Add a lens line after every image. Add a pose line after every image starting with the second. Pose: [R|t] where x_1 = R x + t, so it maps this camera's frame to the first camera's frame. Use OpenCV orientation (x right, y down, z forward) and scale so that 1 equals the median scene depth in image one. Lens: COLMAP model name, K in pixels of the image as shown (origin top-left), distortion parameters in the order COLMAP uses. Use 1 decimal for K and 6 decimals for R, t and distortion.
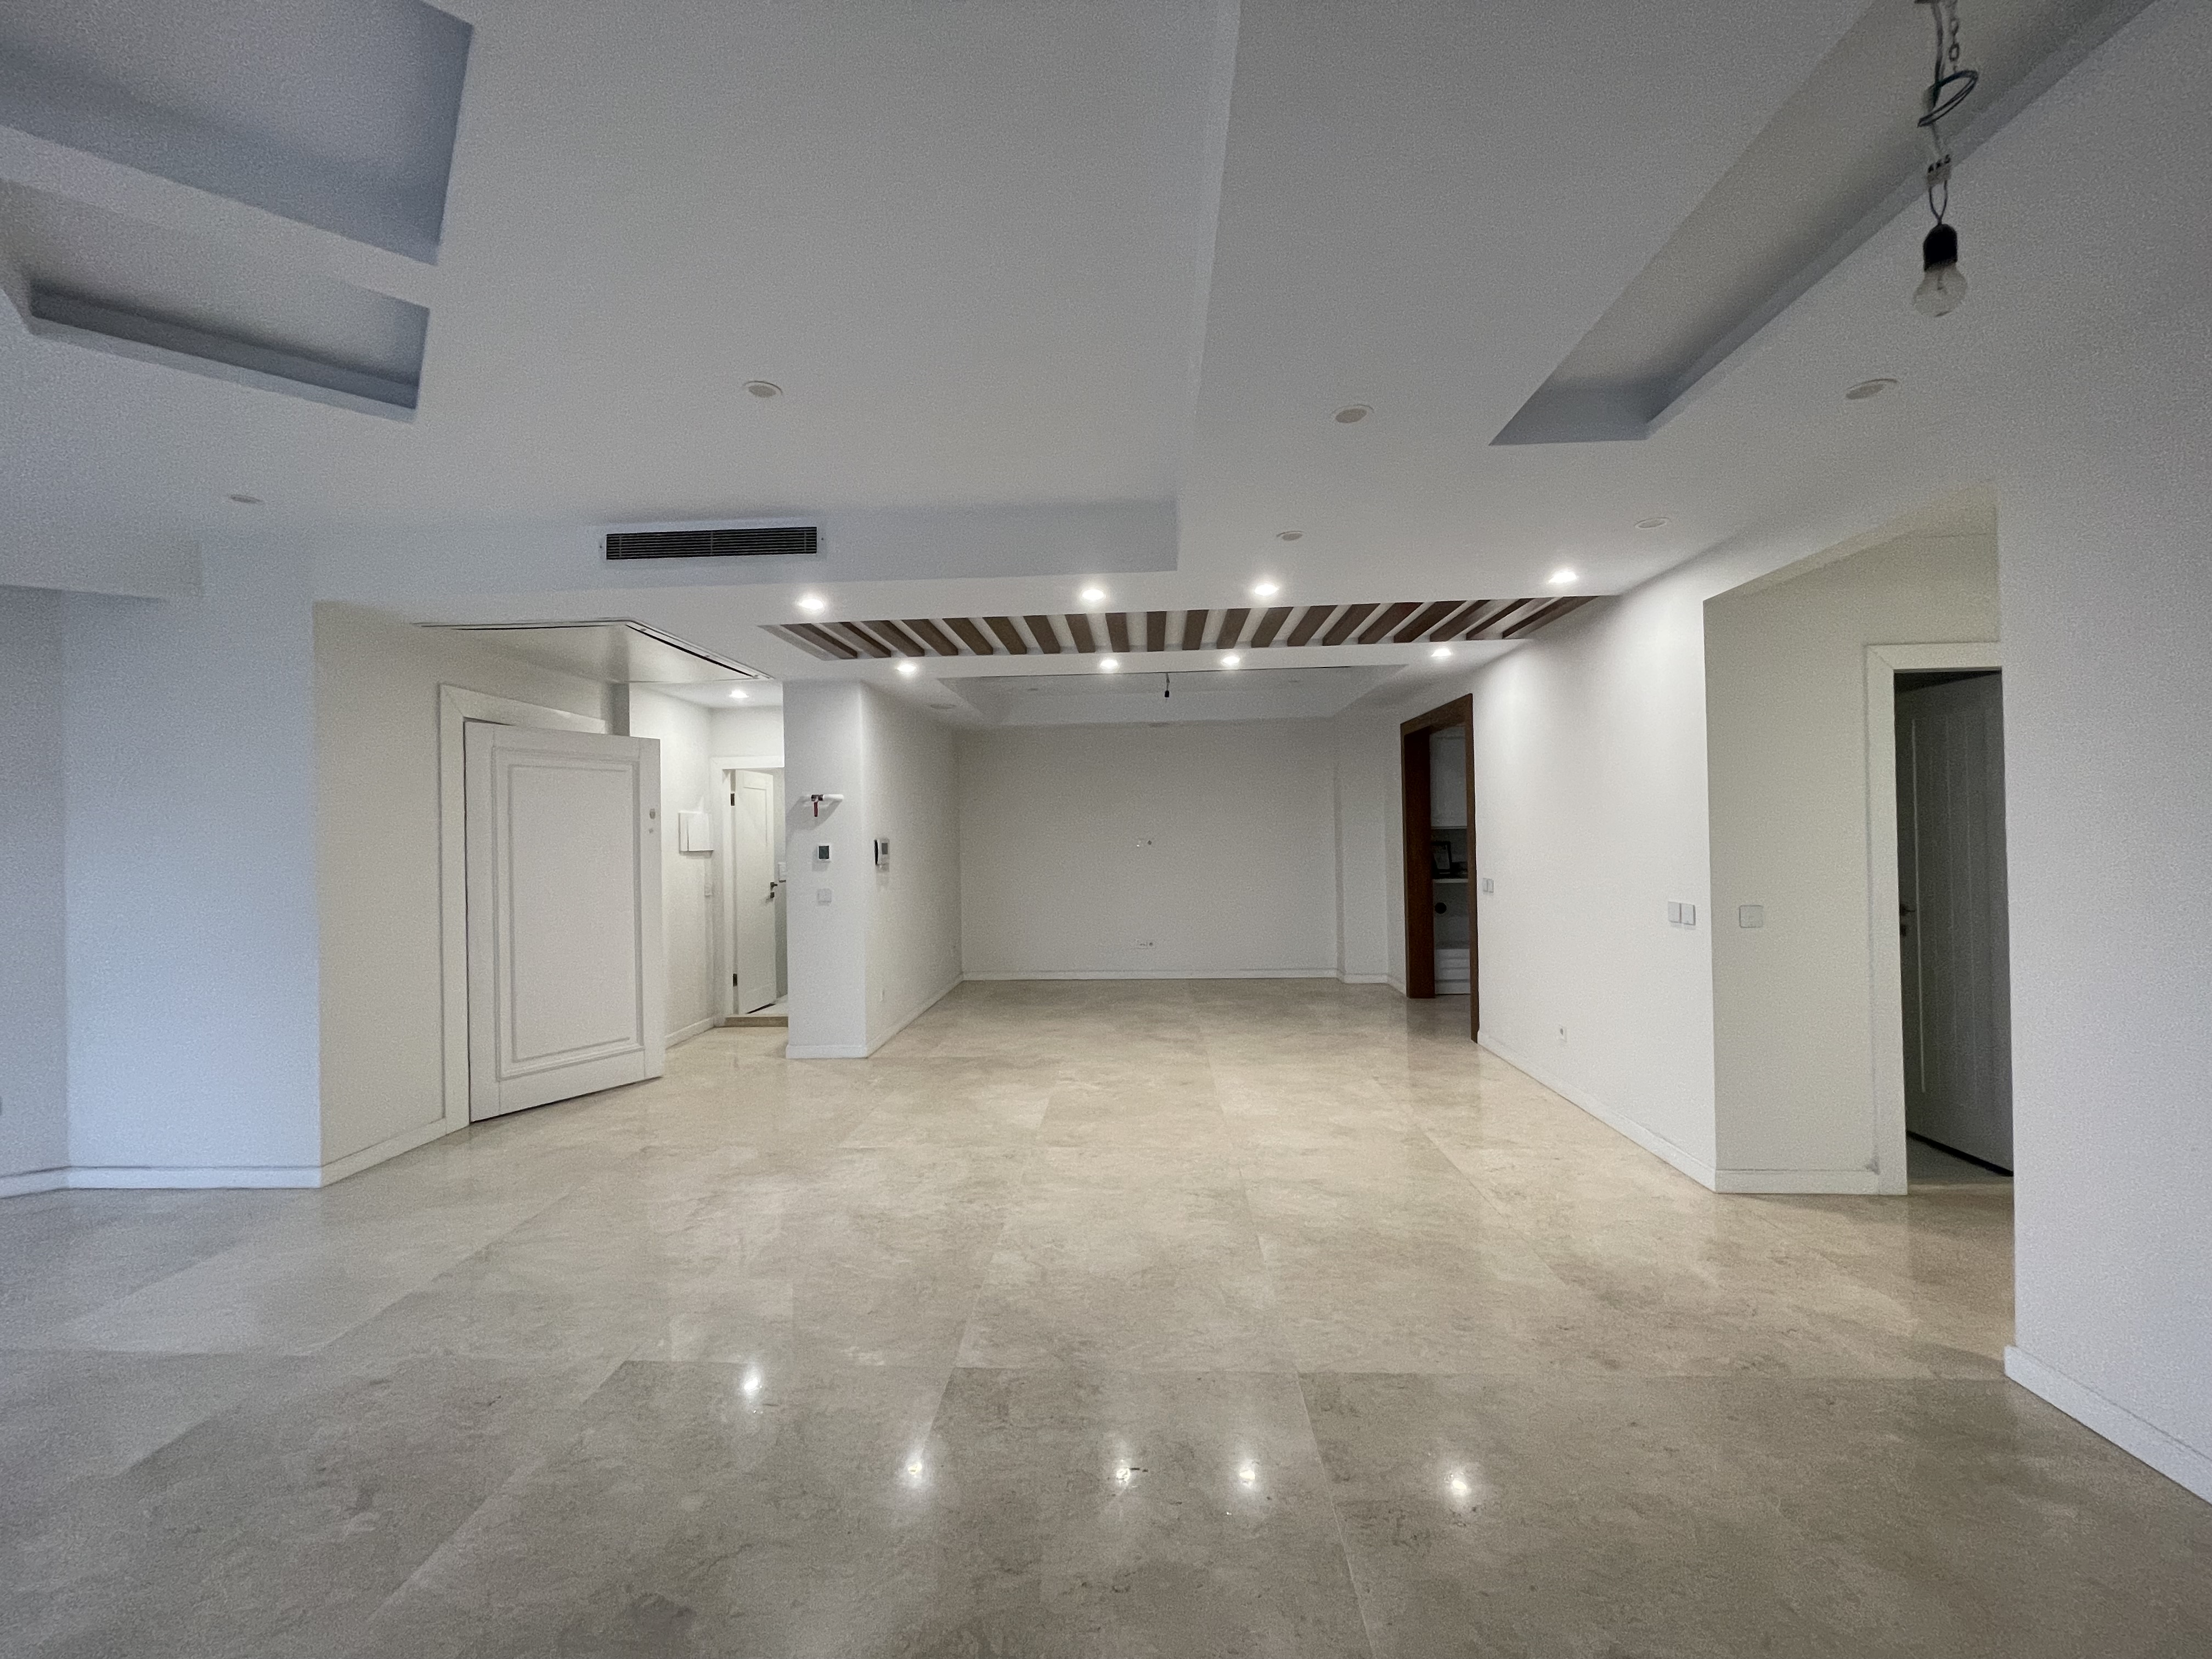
lens RADIAL K [[888.5, 0, 1110.6], [0, 888.5, 827.0], [0, 0, 1]] dist [0.000142, -0.000011]
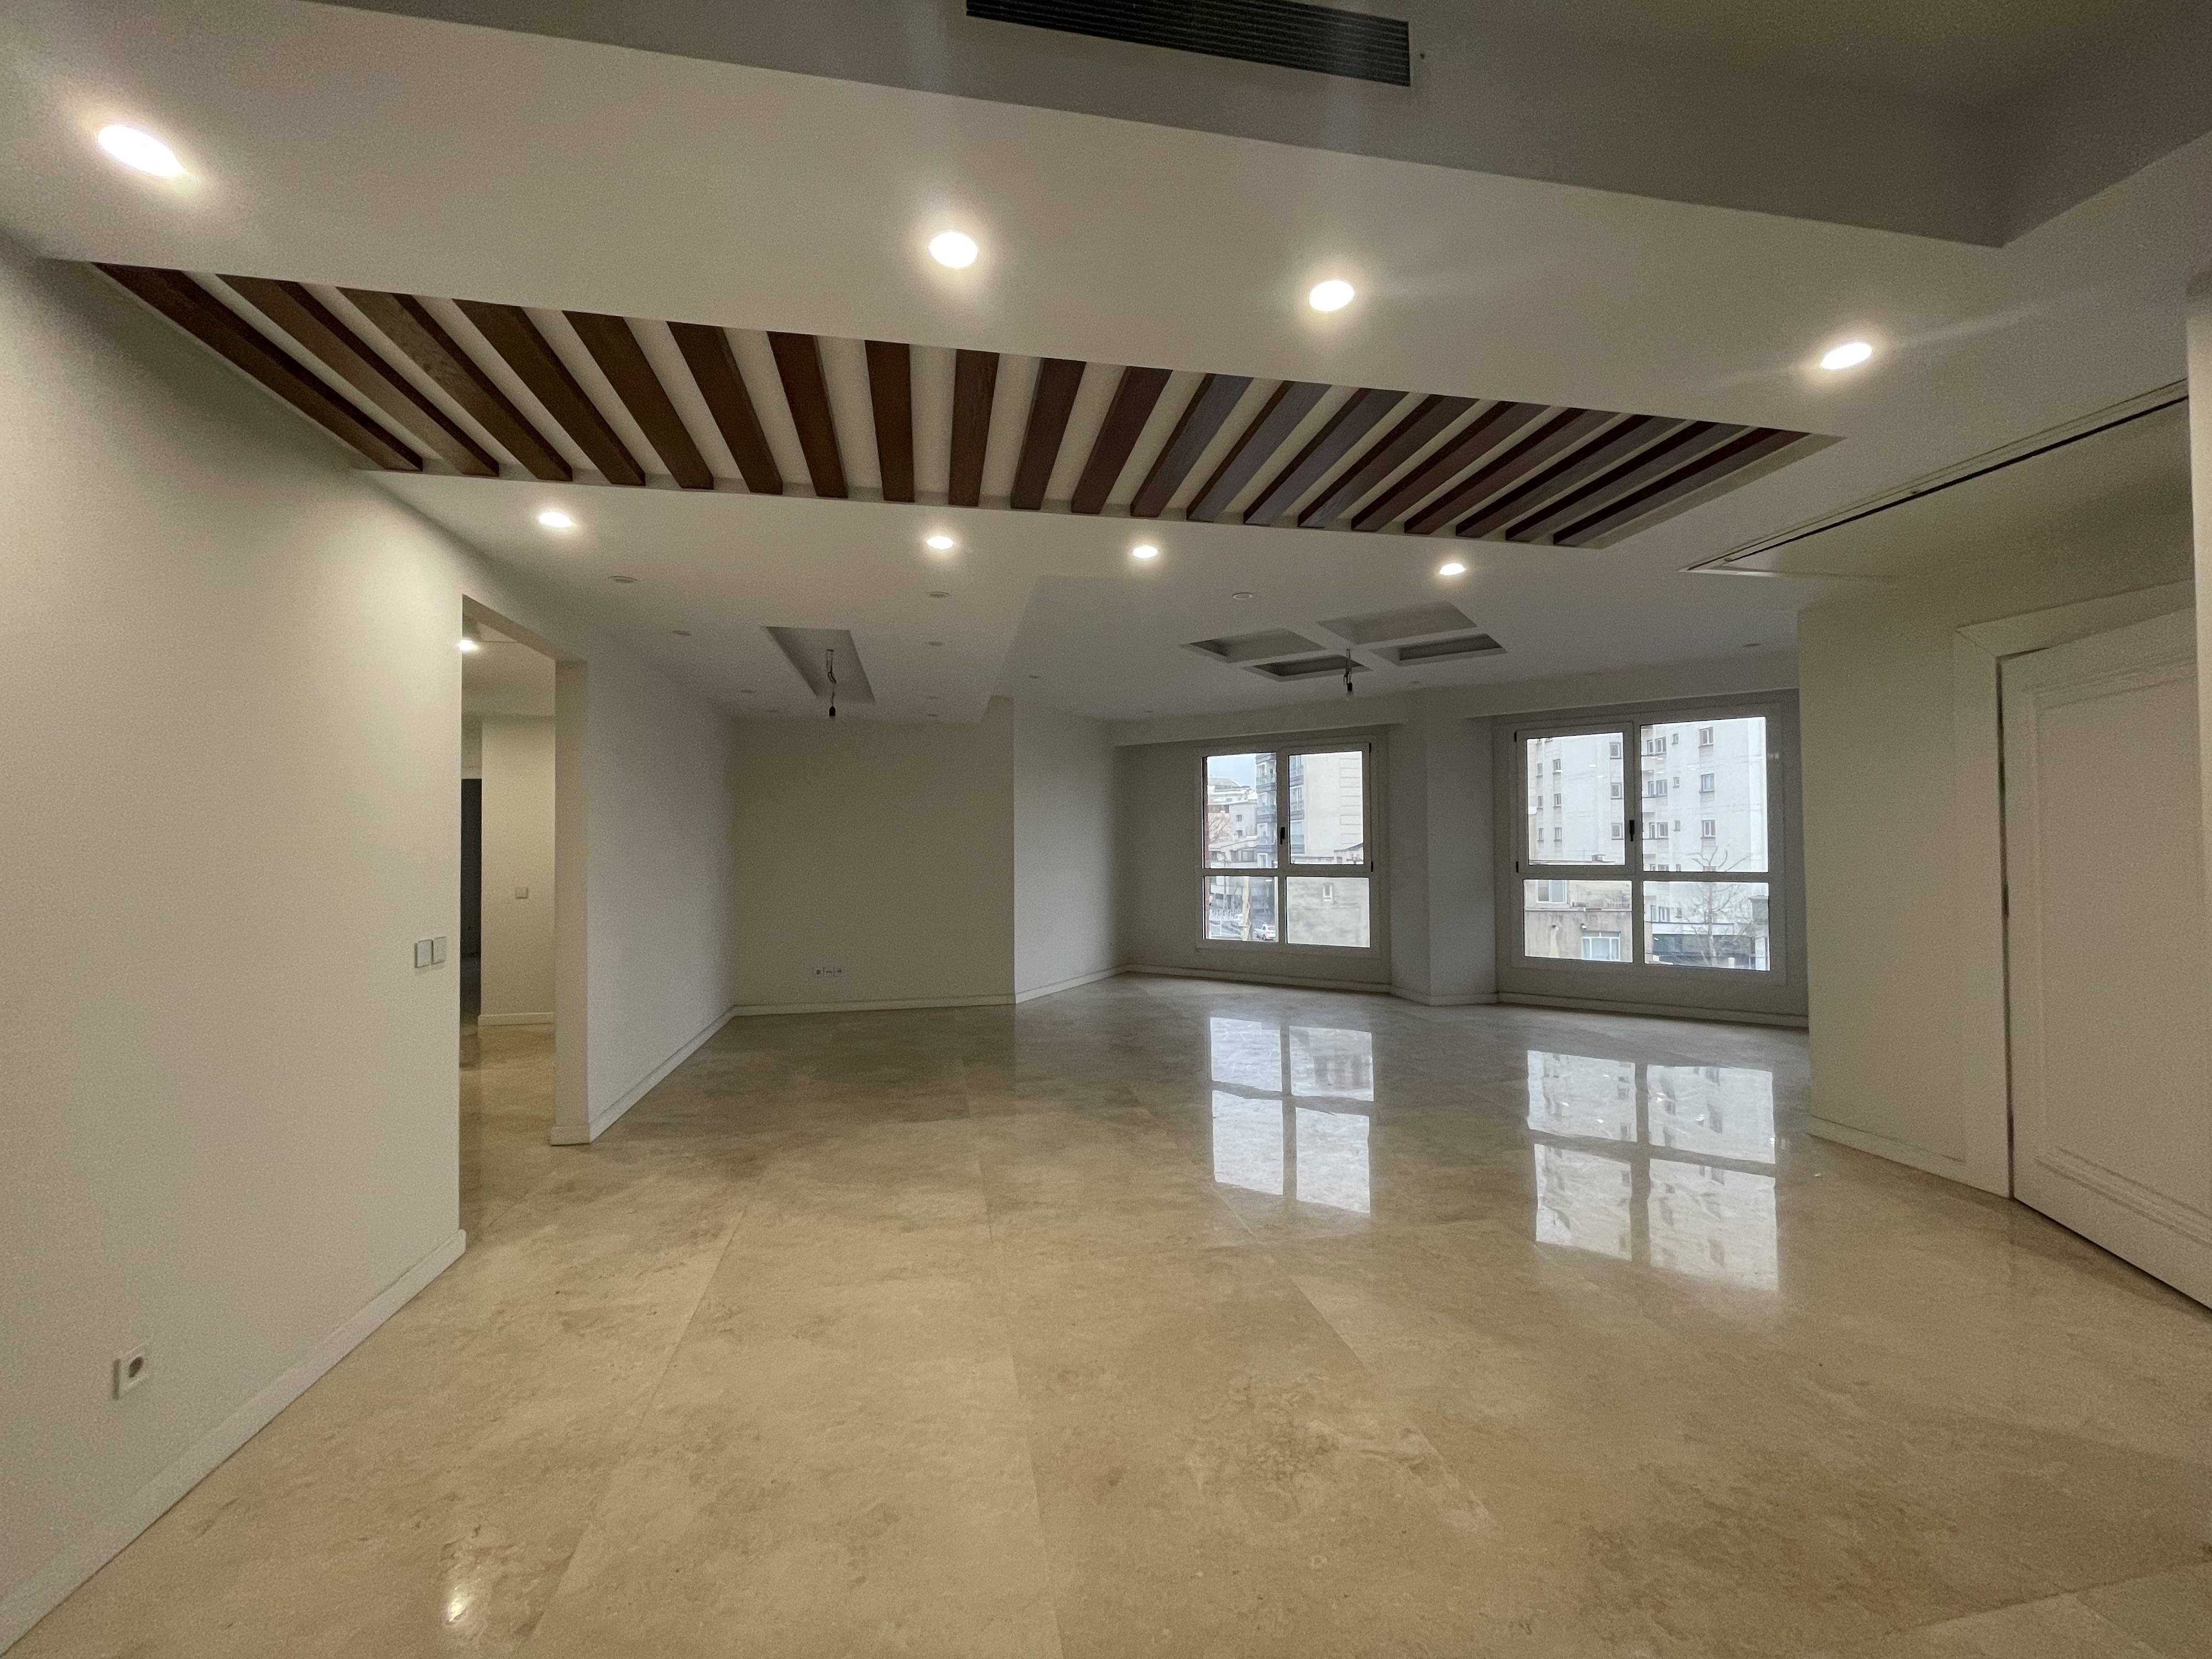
lens RADIAL K [[888.5, 0, 1109.8], [0, 888.5, 832.0], [0, 0, 1]] dist [0.000142, -0.000011]
pose [[-0.970070, 0.024235, -0.241611, 0.247343], [0.030202, 0.999323, -0.021022, 0.023269], [0.240938, -0.027690, -0.970145, 1.996599]]
